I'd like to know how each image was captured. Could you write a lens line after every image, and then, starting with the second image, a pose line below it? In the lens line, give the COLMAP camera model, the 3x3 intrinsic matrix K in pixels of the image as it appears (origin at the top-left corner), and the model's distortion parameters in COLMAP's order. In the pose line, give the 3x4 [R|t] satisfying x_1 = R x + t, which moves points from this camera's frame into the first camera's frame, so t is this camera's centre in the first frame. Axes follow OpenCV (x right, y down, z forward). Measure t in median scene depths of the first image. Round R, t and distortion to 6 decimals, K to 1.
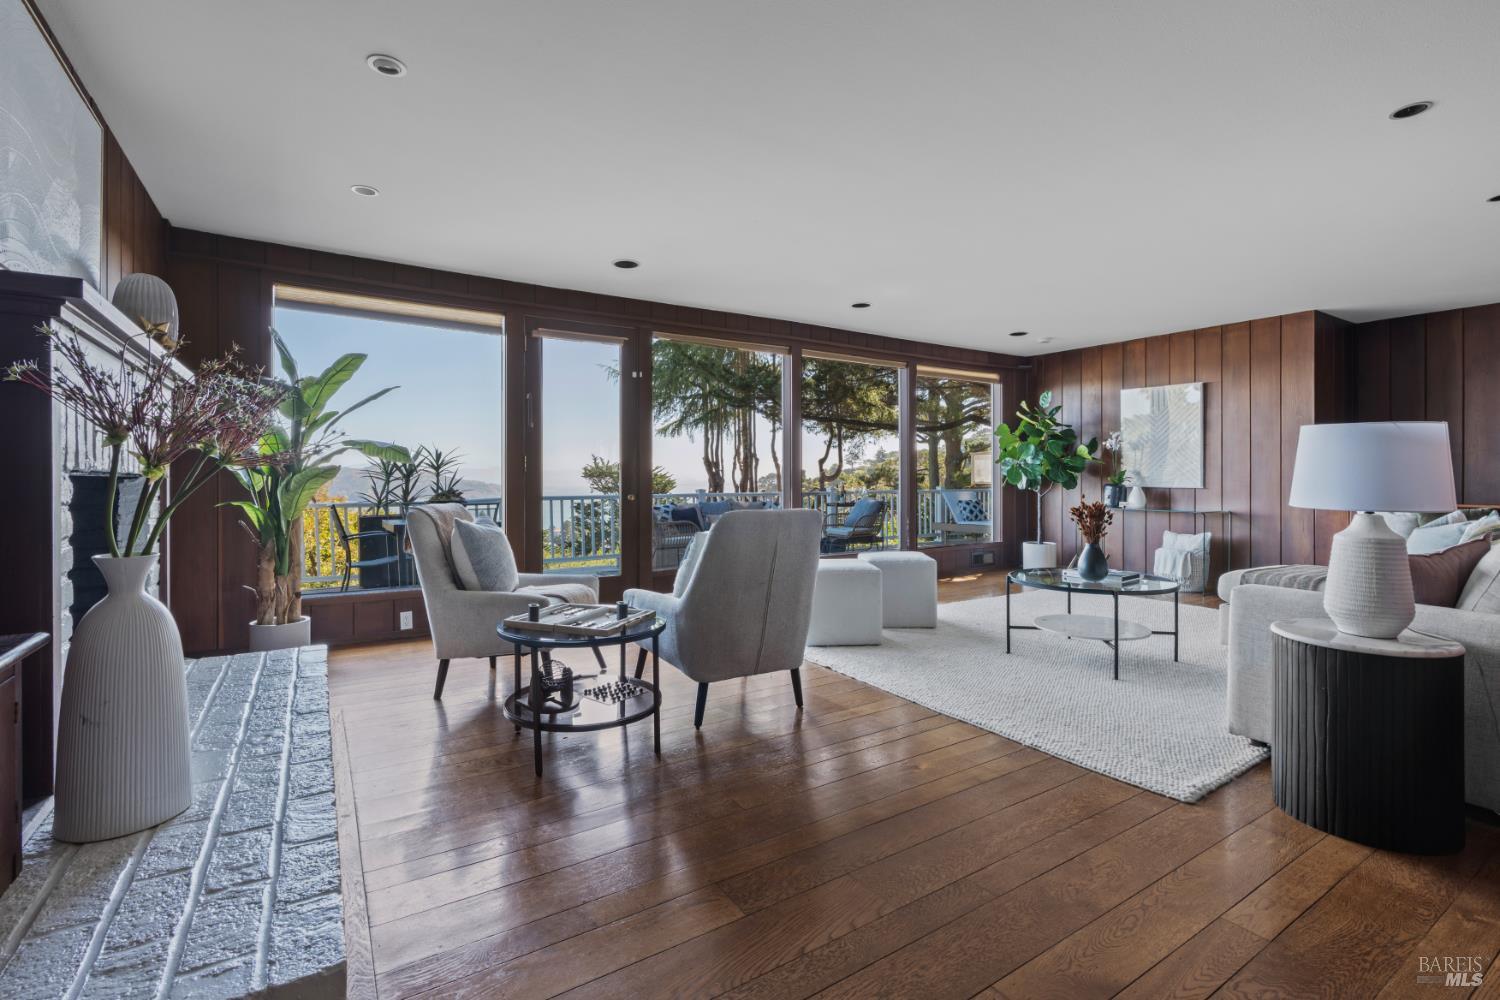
lens RADIAL K [[696.5, 0, 734.8], [0, 696.5, 487.2], [0, 0, 1]] dist [-0.005212, 0.001397]
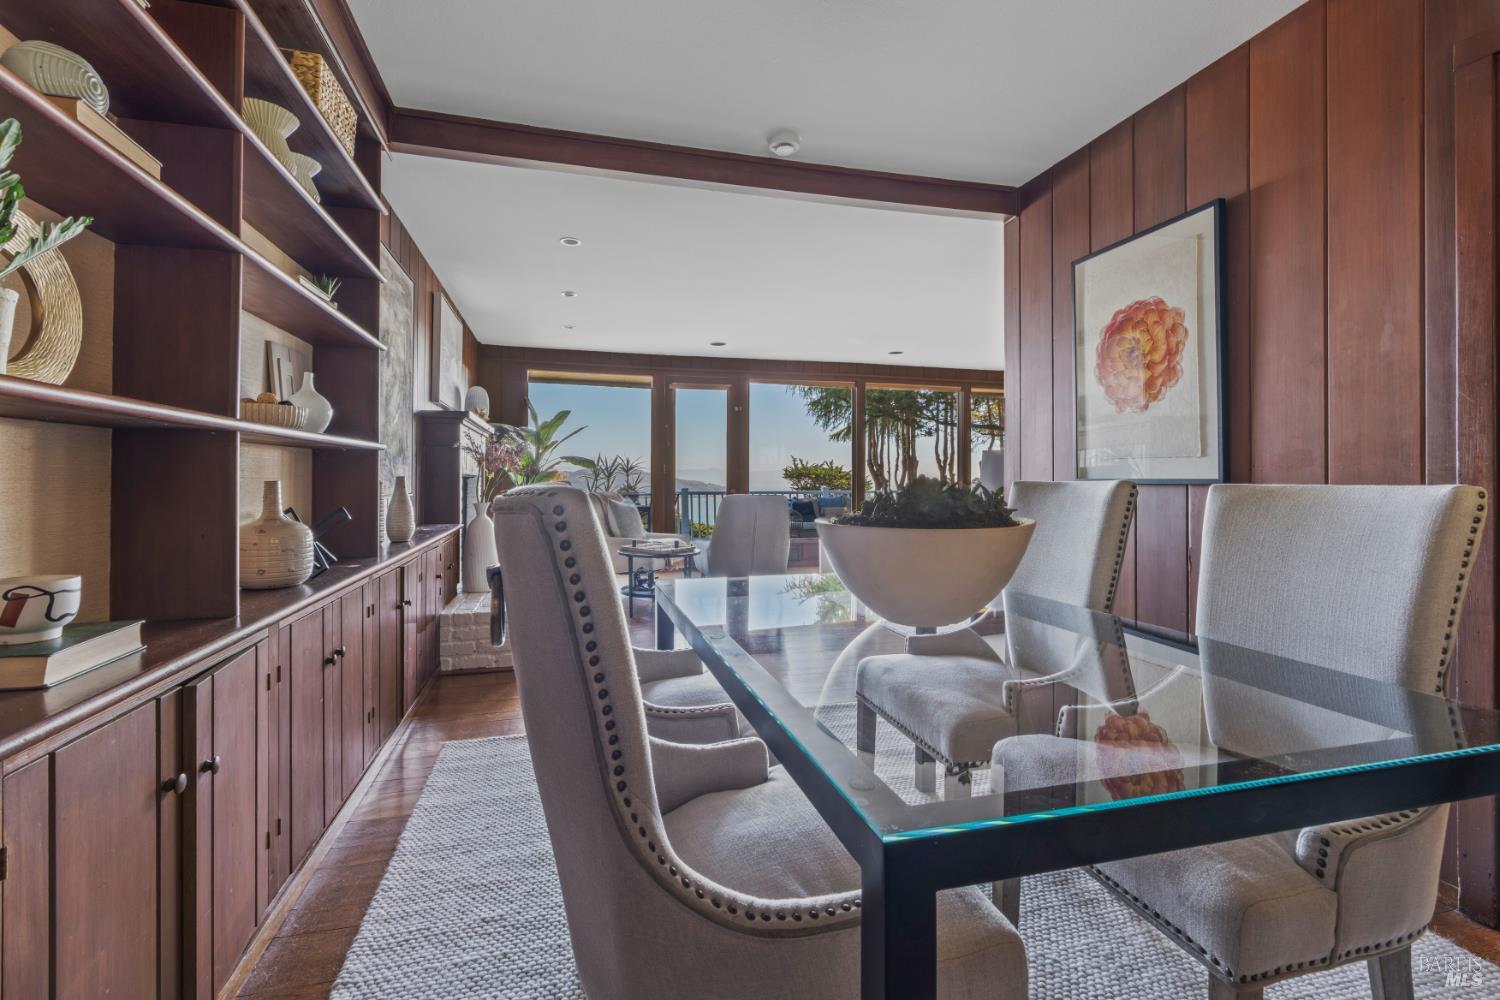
lens RADIAL K [[696.5, 0, 735.5], [0, 696.5, 484.2], [0, 0, 1]] dist [-0.005212, 0.001397]
pose [[0.953558, 0.002871, -0.301194, 0.240647], [-0.004406, 0.999981, -0.004416, 0.006591], [0.301176, 0.005538, 0.953553, -0.341957]]
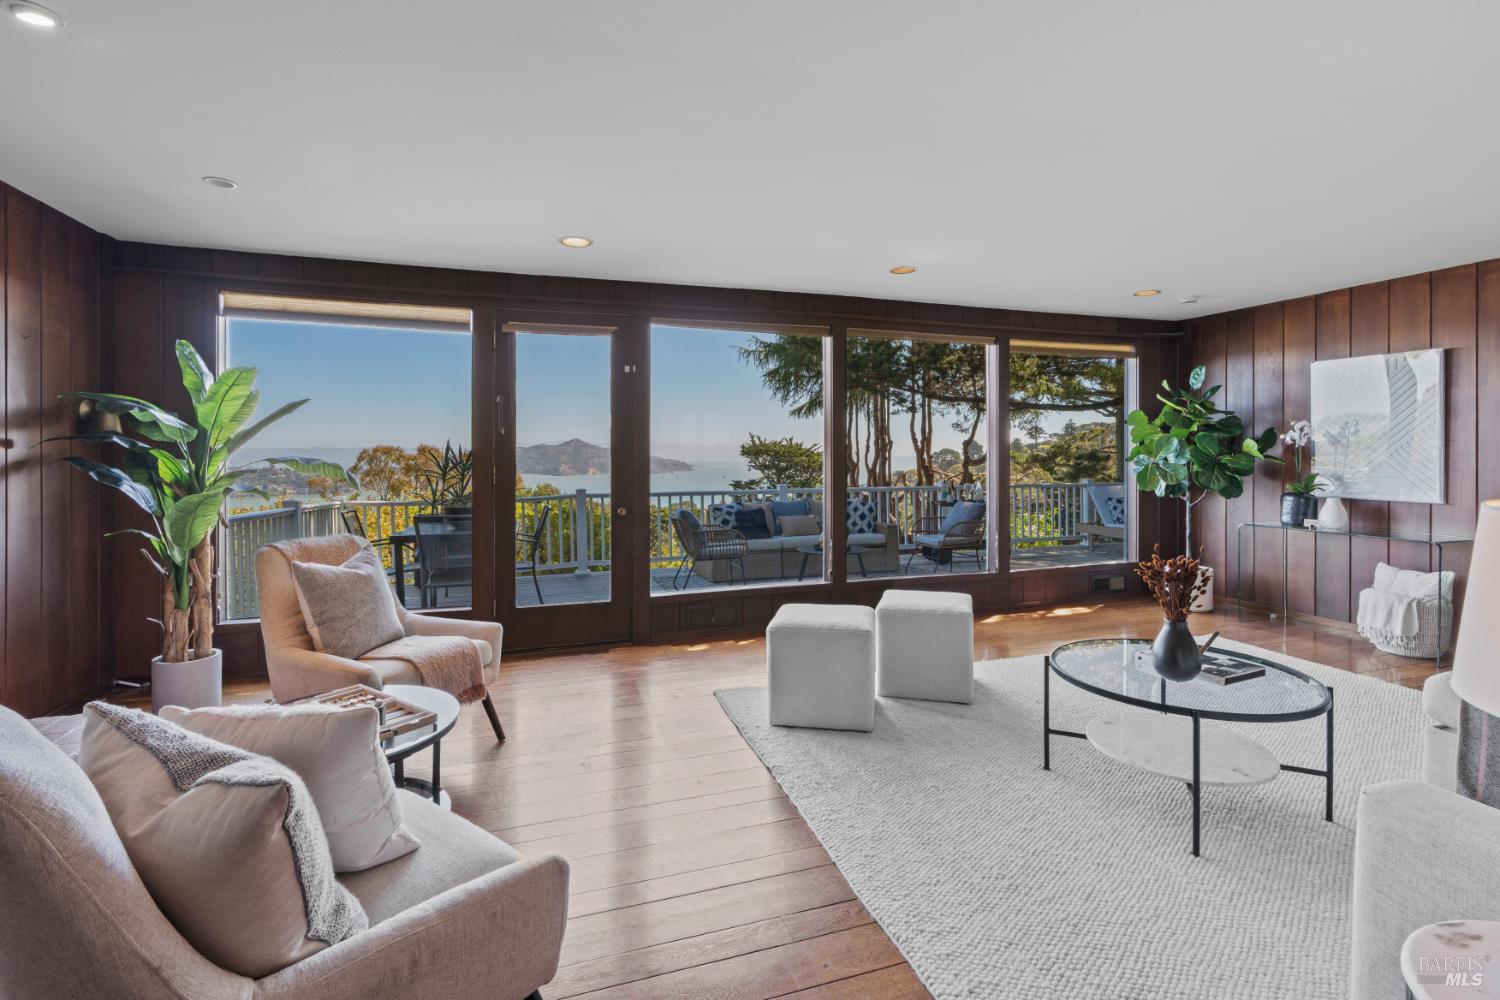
lens RADIAL K [[696.5, 0, 732.8], [0, 696.5, 461.3], [0, 0, 1]] dist [-0.005212, 0.001397]
pose [[0.968287, 0.000231, -0.249841, 0.154779], [-0.000319, 1.000000, -0.000313, -0.036648], [0.249841, 0.000382, 0.968287, 0.152849]]
